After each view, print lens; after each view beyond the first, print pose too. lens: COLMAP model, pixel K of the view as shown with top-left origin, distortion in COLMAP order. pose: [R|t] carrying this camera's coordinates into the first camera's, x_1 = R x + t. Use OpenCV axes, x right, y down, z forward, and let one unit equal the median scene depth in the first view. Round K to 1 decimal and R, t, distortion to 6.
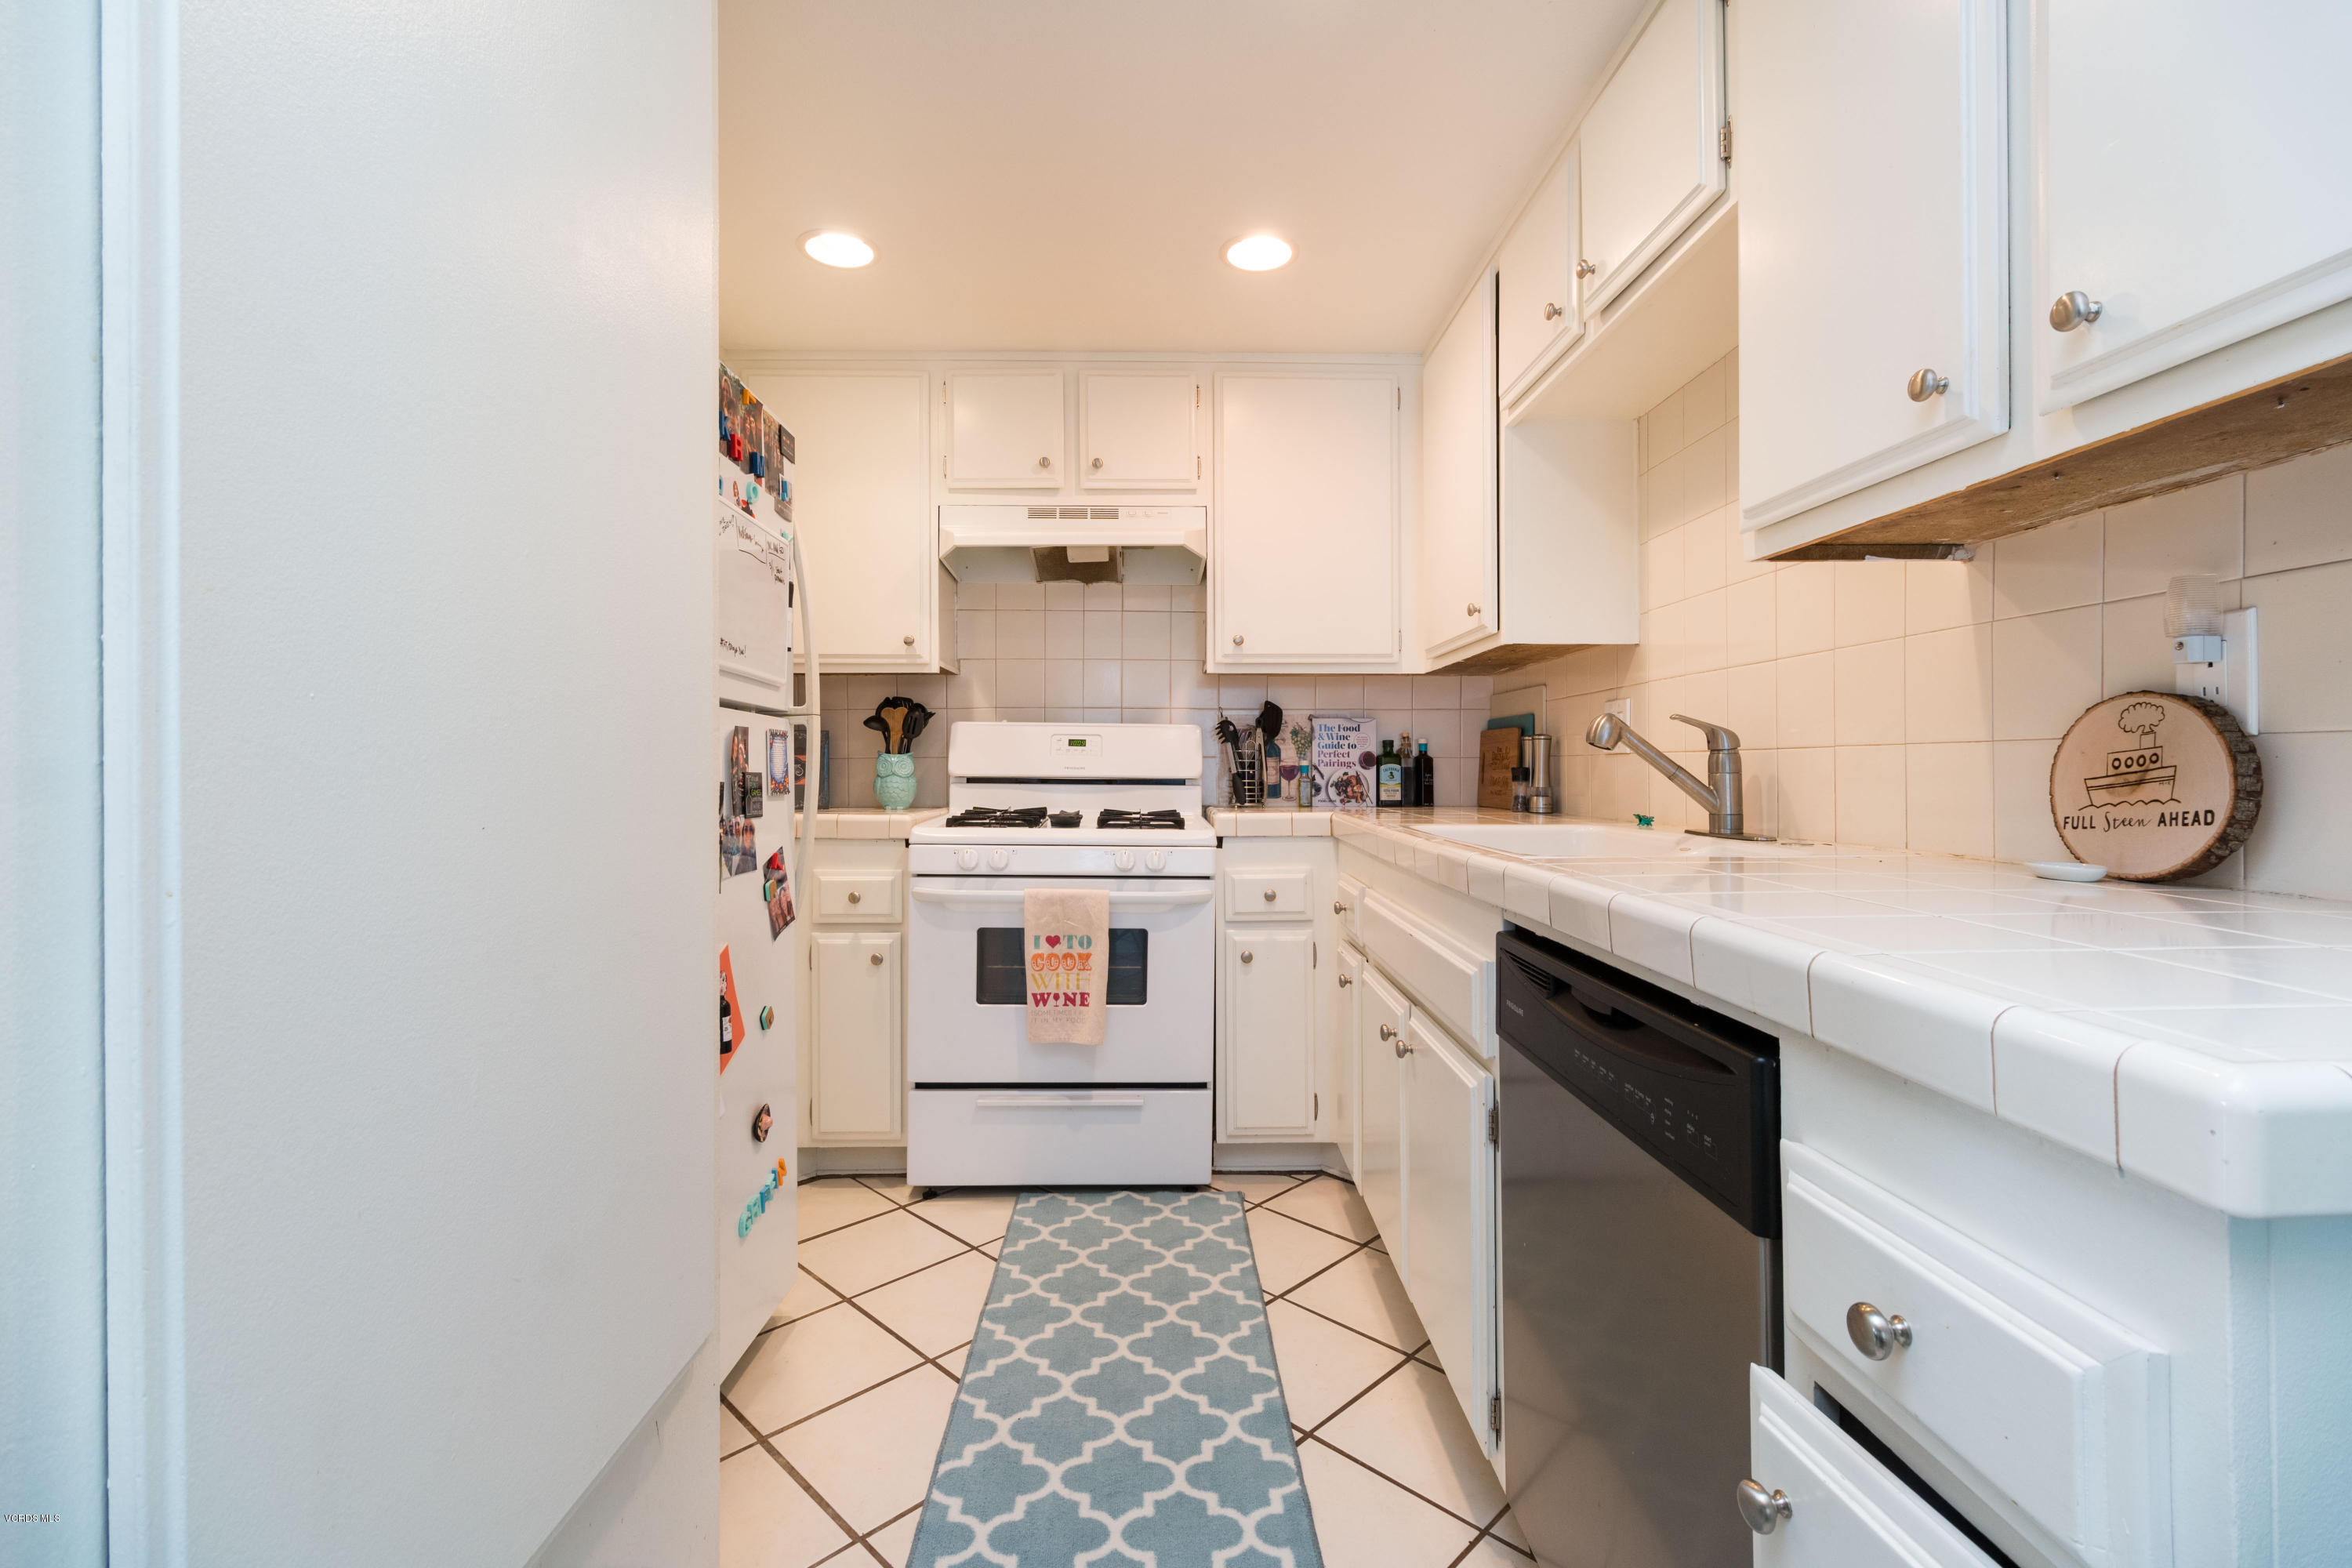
lens RADIAL K [[1033.2, 0, 1181.8], [0, 1033.2, 761.3], [0, 0, 1]] dist [-0.001644, -0.000774]
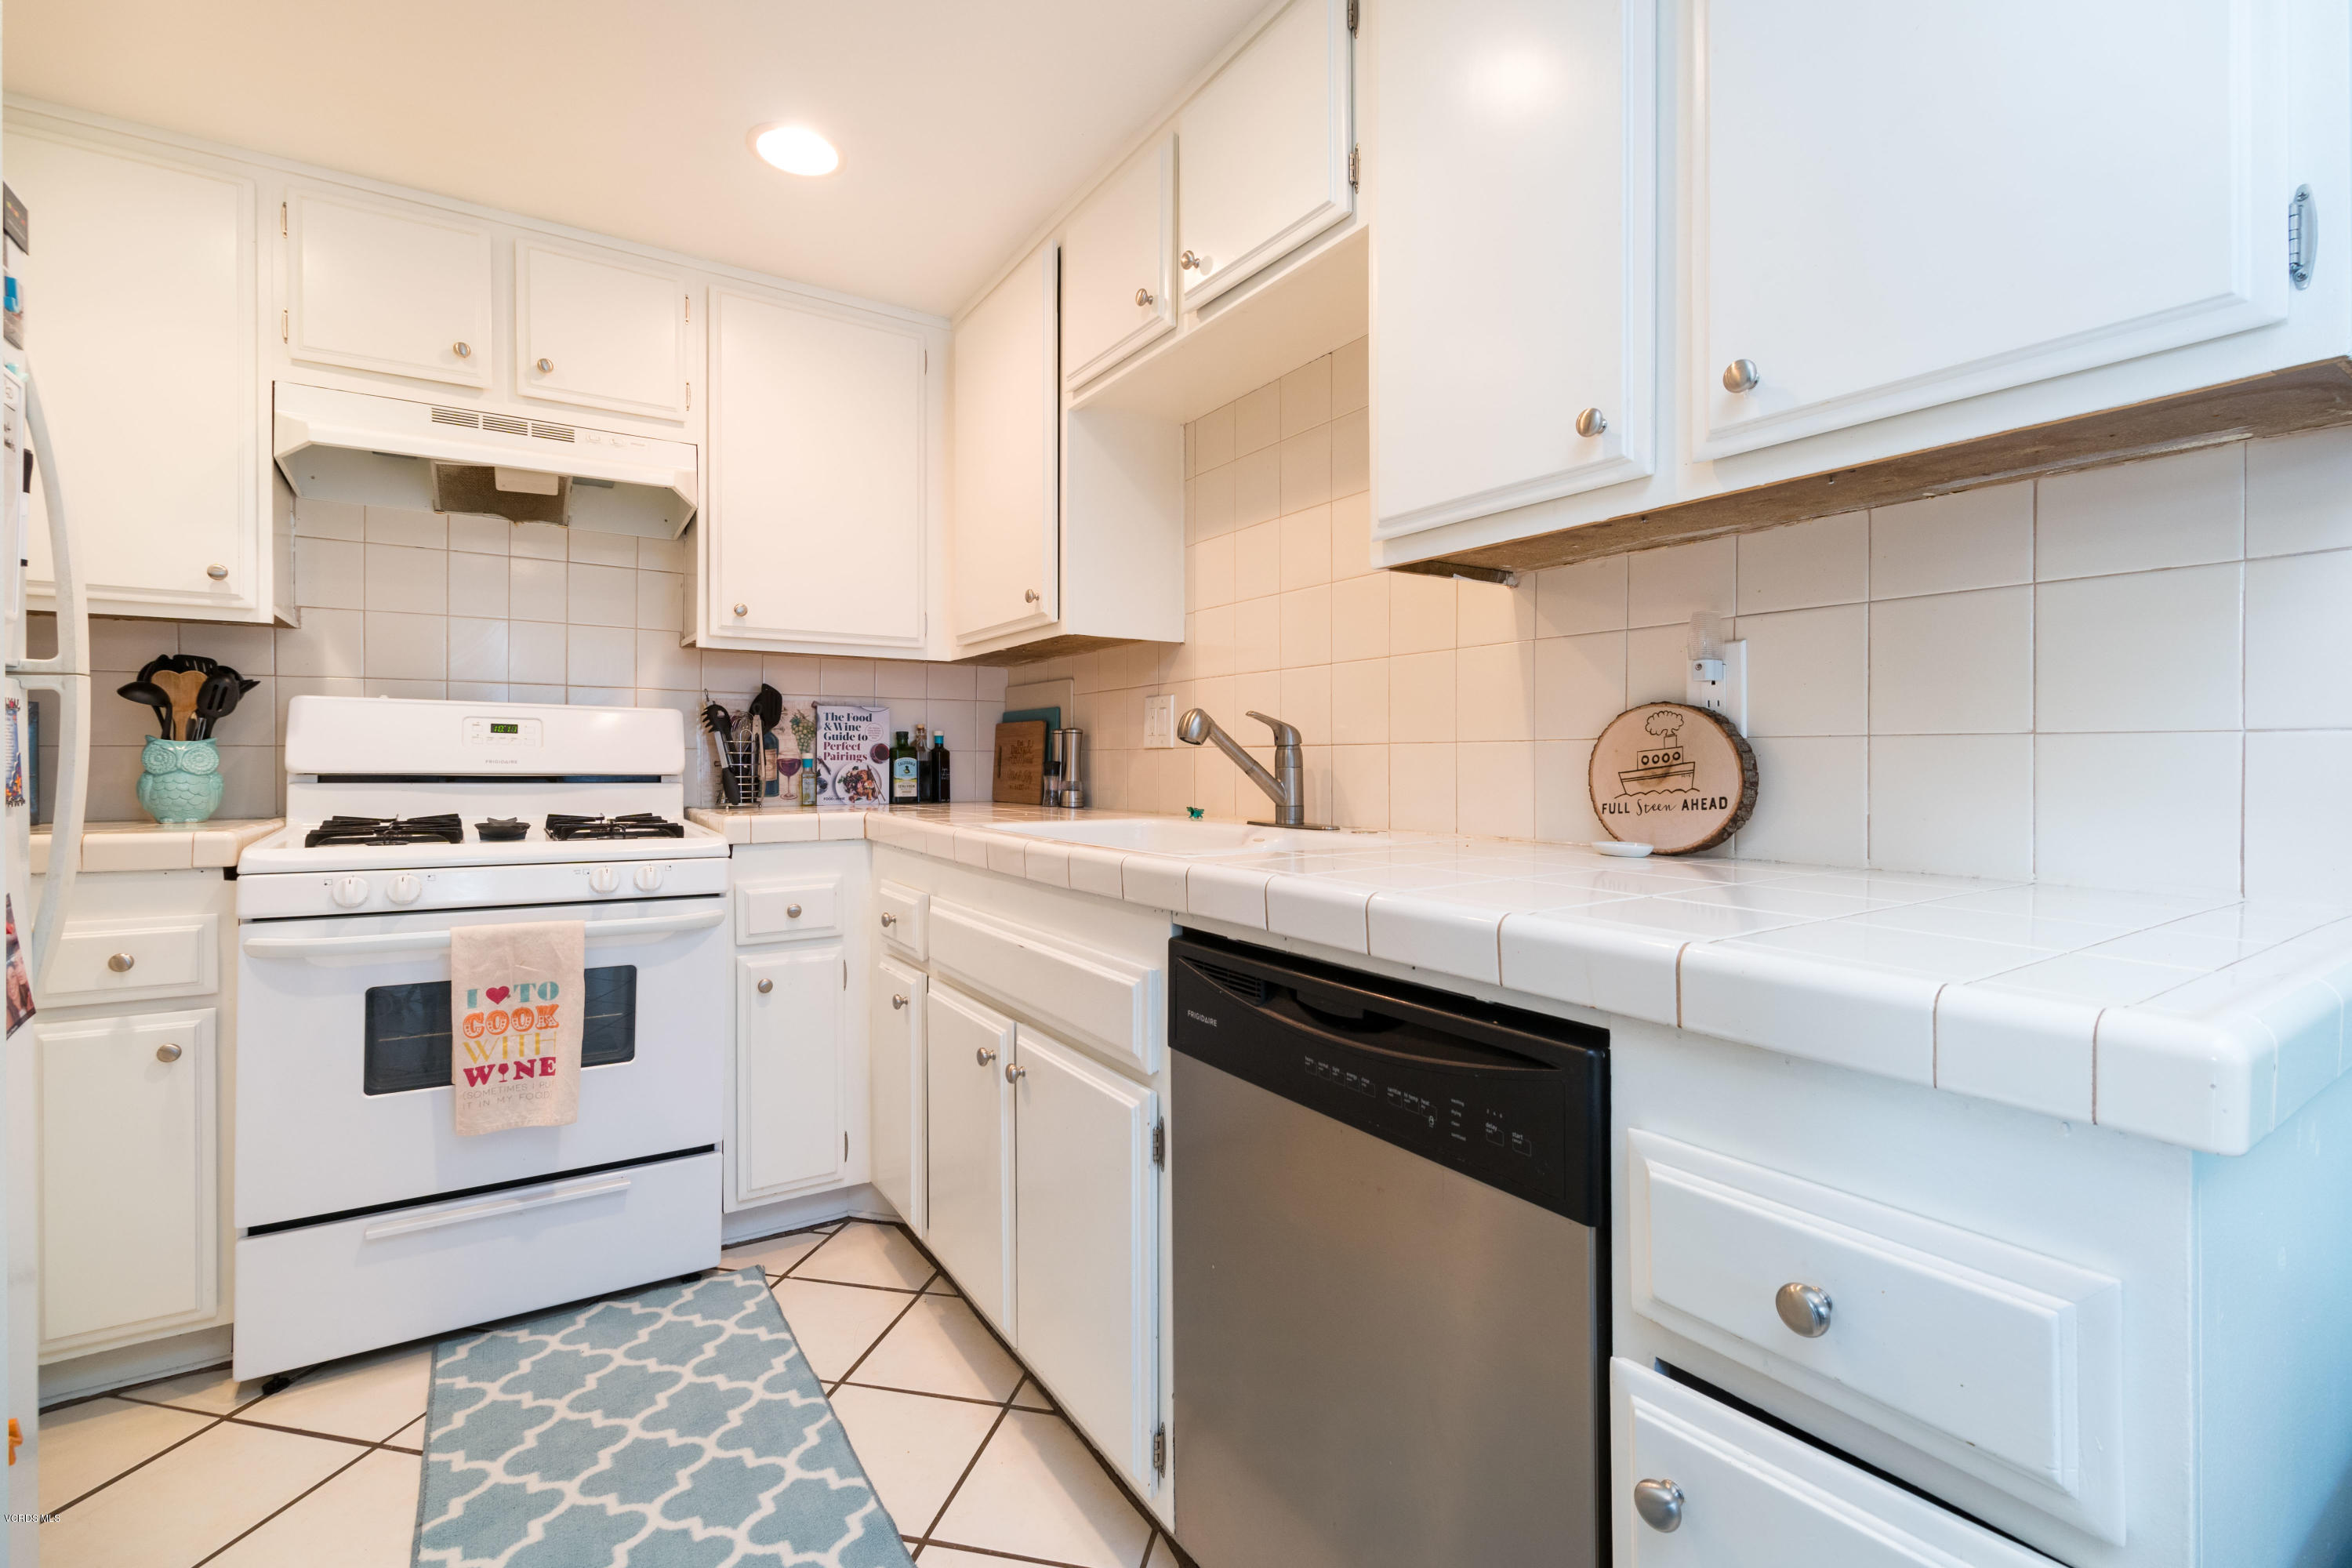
lens RADIAL K [[1033.2, 0, 1181.8], [0, 1033.2, 761.3], [0, 0, 1]] dist [-0.001644, -0.000774]
pose [[0.848759, 0.001361, 0.528778, -0.107396], [-0.004878, 0.999974, 0.005256, -0.000056], [-0.528757, -0.007041, 0.848744, 0.119548]]
